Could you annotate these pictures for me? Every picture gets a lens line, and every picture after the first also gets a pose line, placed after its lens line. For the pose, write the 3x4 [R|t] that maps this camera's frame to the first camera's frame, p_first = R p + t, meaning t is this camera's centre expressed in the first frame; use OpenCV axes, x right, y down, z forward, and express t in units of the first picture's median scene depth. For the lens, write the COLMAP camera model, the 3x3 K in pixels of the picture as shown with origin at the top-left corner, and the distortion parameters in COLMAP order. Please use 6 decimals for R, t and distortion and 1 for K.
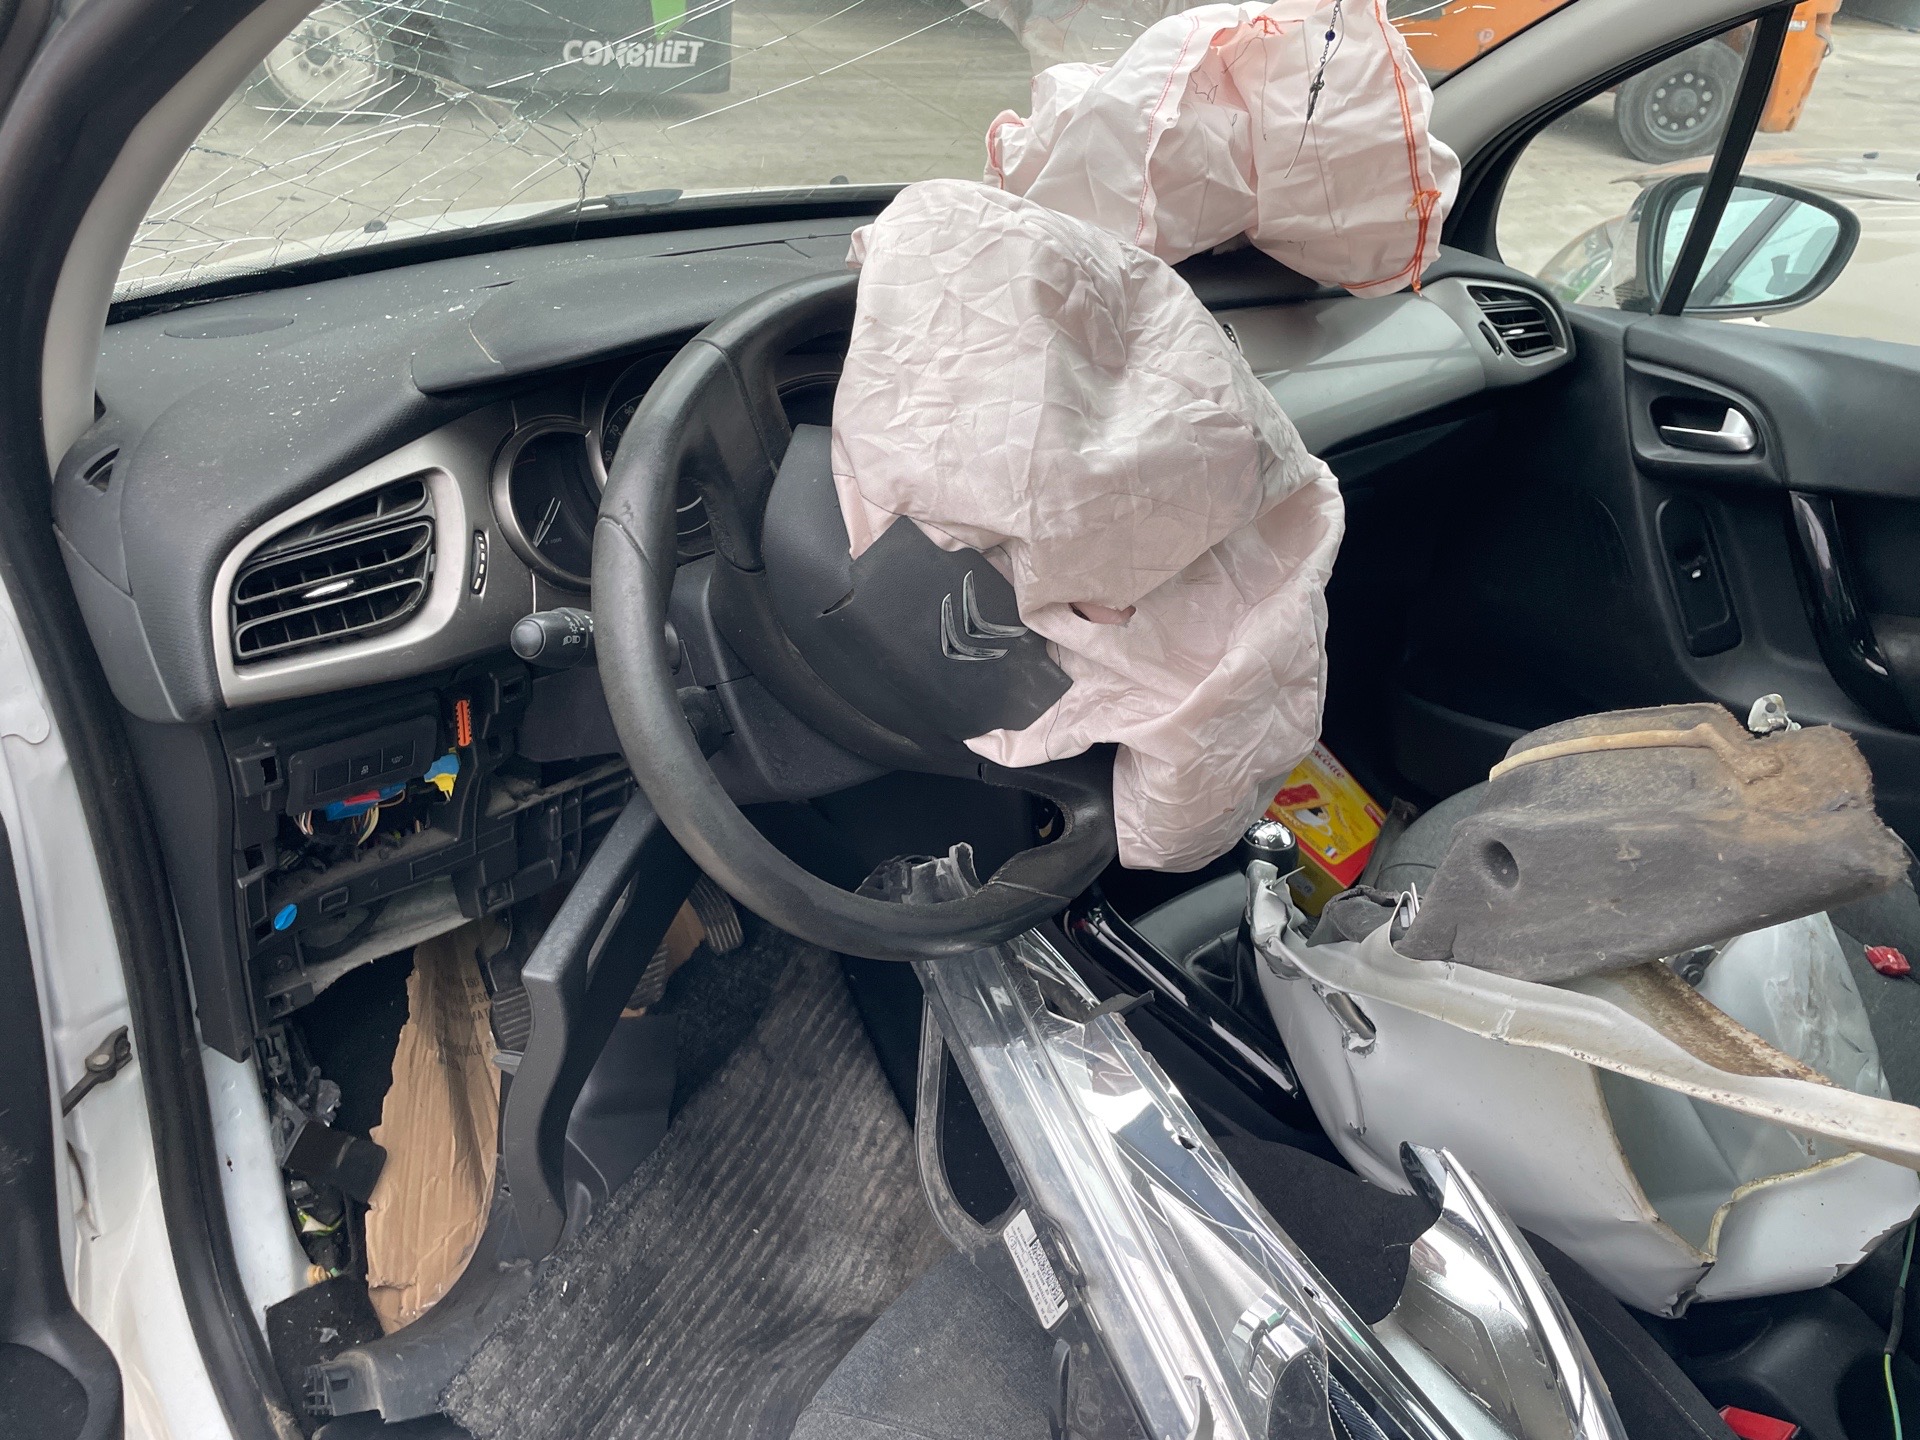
lens RADIAL K [[1454.3, 0, 975.7], [0, 1454.3, 697.9], [0, 0, 1]] dist [0.082155, -0.107642]
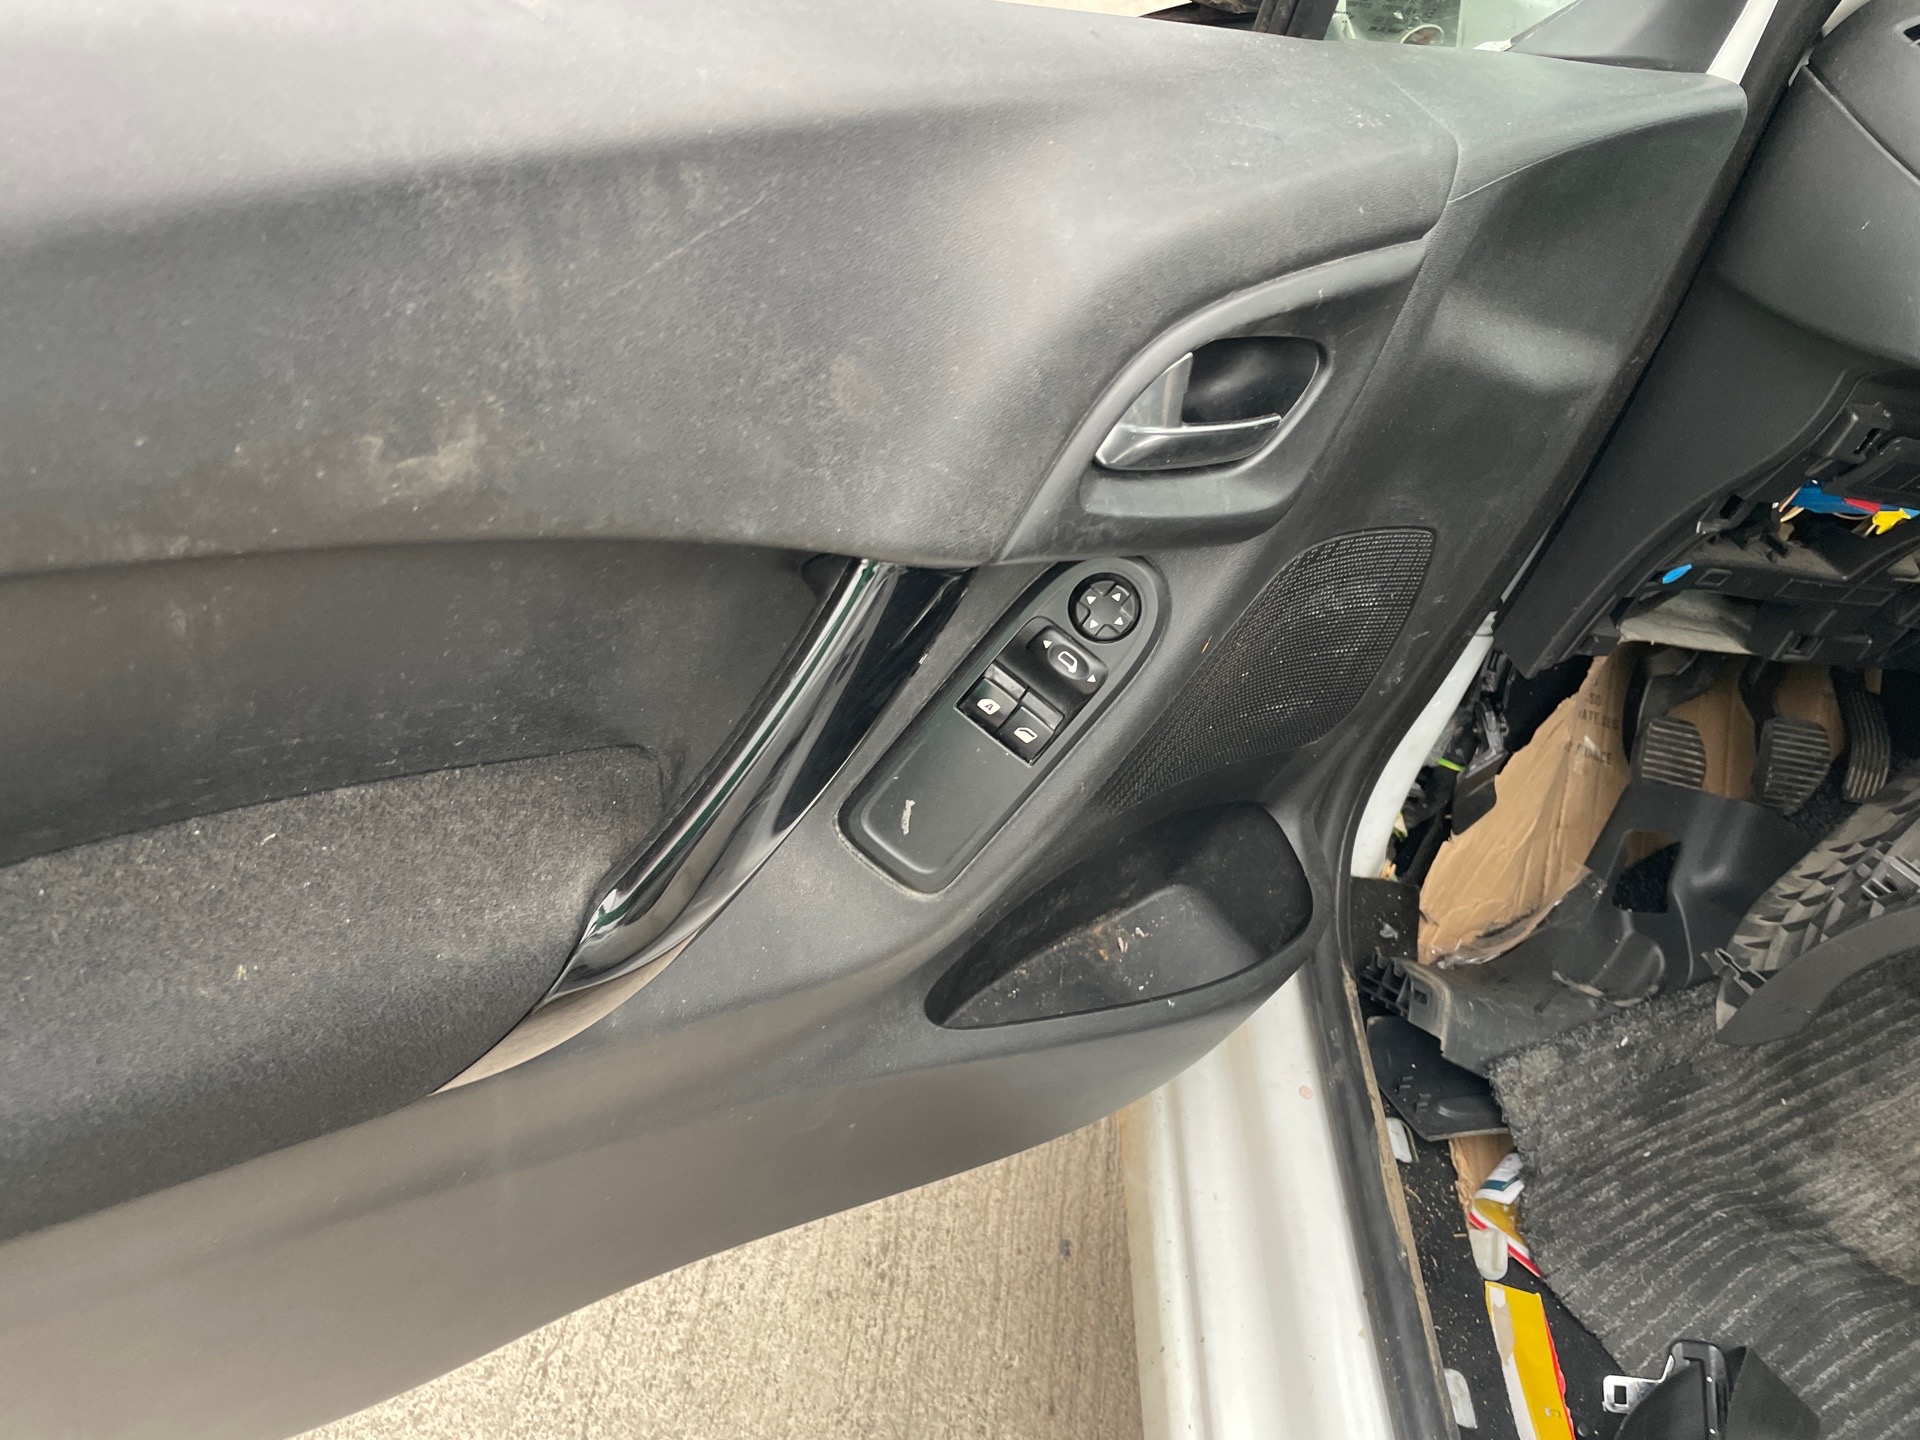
lens RADIAL K [[1454.3, 0, 973.1], [0, 1454.3, 699.5], [0, 0, 1]] dist [0.082155, -0.107642]
pose [[0.762519, 0.545284, -0.348181, -0.371555], [-0.451443, 0.833948, 0.317379, 0.102441], [0.463427, -0.084824, 0.882066, -0.003744]]
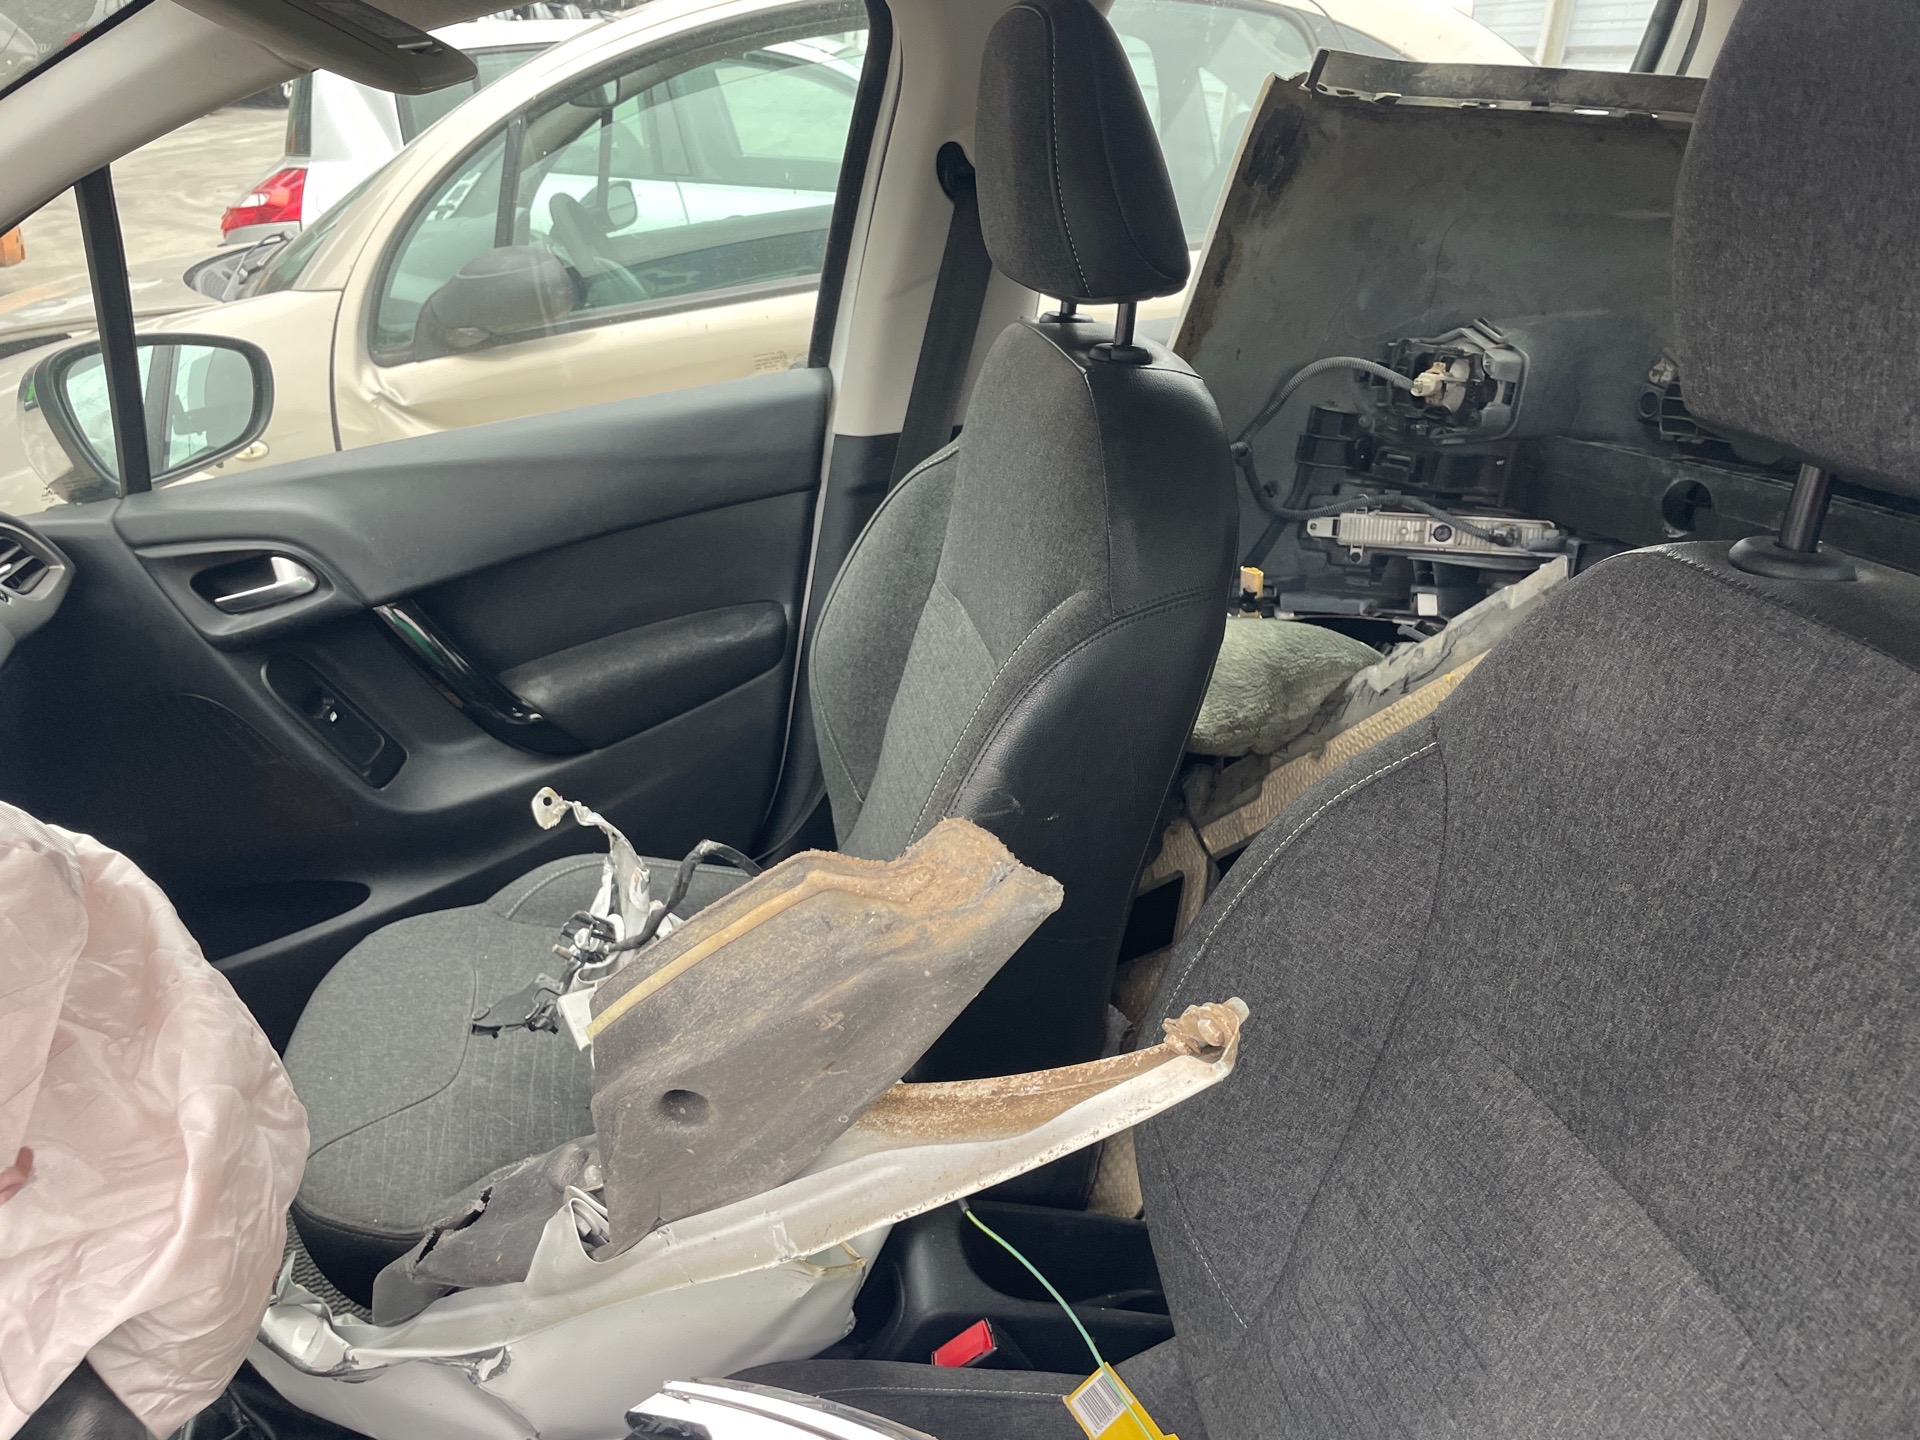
lens RADIAL K [[1454.3, 0, 939.3], [0, 1454.3, 709.6], [0, 0, 1]] dist [0.082155, -0.107642]
pose [[0.464140, -0.447999, 0.764115, -0.086125], [0.489696, 0.848623, 0.200094, -0.111063], [-0.738087, 0.281313, 0.613262, 0.135220]]
